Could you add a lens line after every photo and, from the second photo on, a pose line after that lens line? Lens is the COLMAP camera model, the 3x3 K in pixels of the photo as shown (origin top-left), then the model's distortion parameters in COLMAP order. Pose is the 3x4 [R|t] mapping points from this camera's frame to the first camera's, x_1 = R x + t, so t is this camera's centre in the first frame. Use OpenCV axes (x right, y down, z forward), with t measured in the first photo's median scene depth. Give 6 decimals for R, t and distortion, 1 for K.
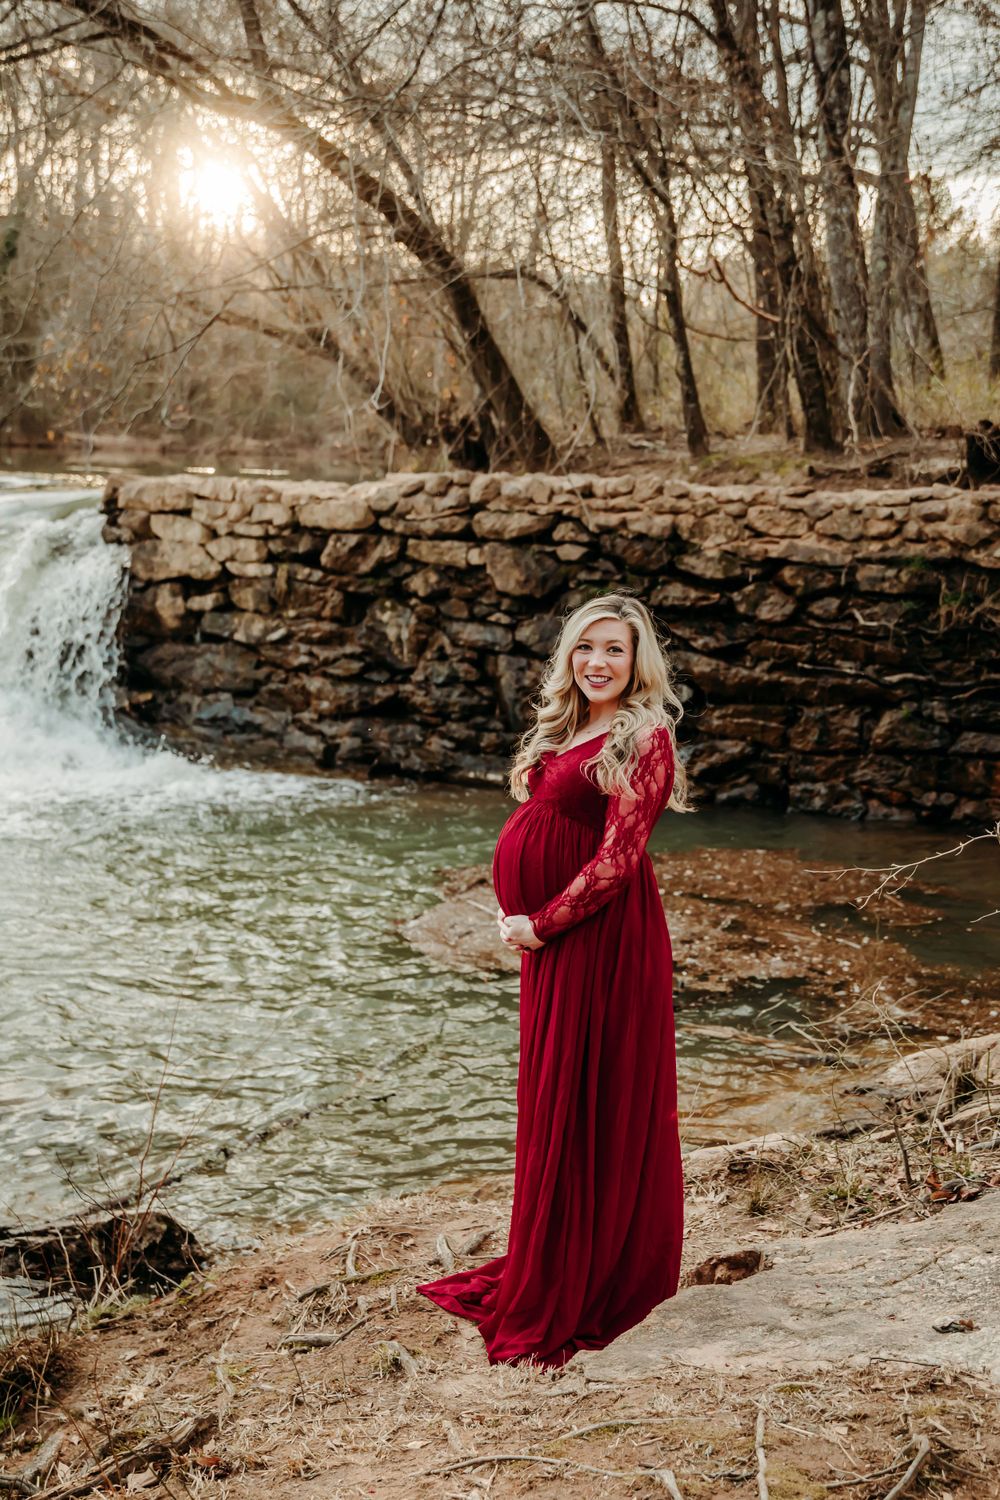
lens RADIAL K [[1941.4, 0, 507.2], [0, 1941.4, 748.1], [0, 0, 1]] dist [0.018737, 0.000000]
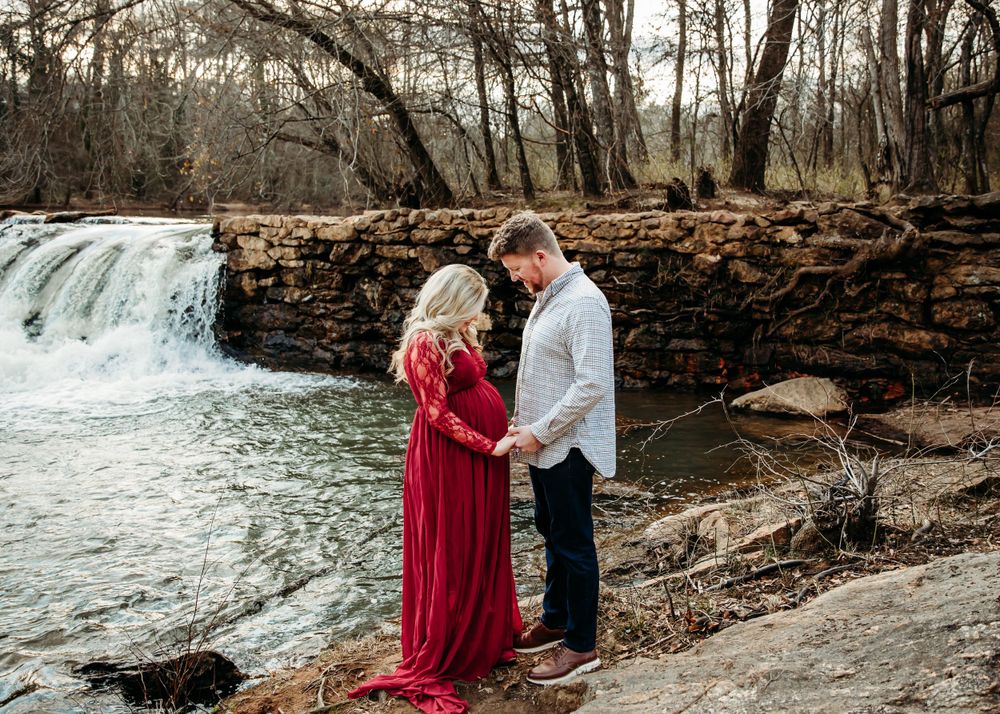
lens RADIAL K [[889.7, 0, 496.8], [0, 889.7, 357.5], [0, 0, 1]] dist [-0.013351, -0.005352]
pose [[0.997882, -0.032310, 0.056466, 0.012927], [0.032056, 0.999471, 0.005405, -0.000292], [-0.056610, -0.003583, 0.998390, 0.137312]]
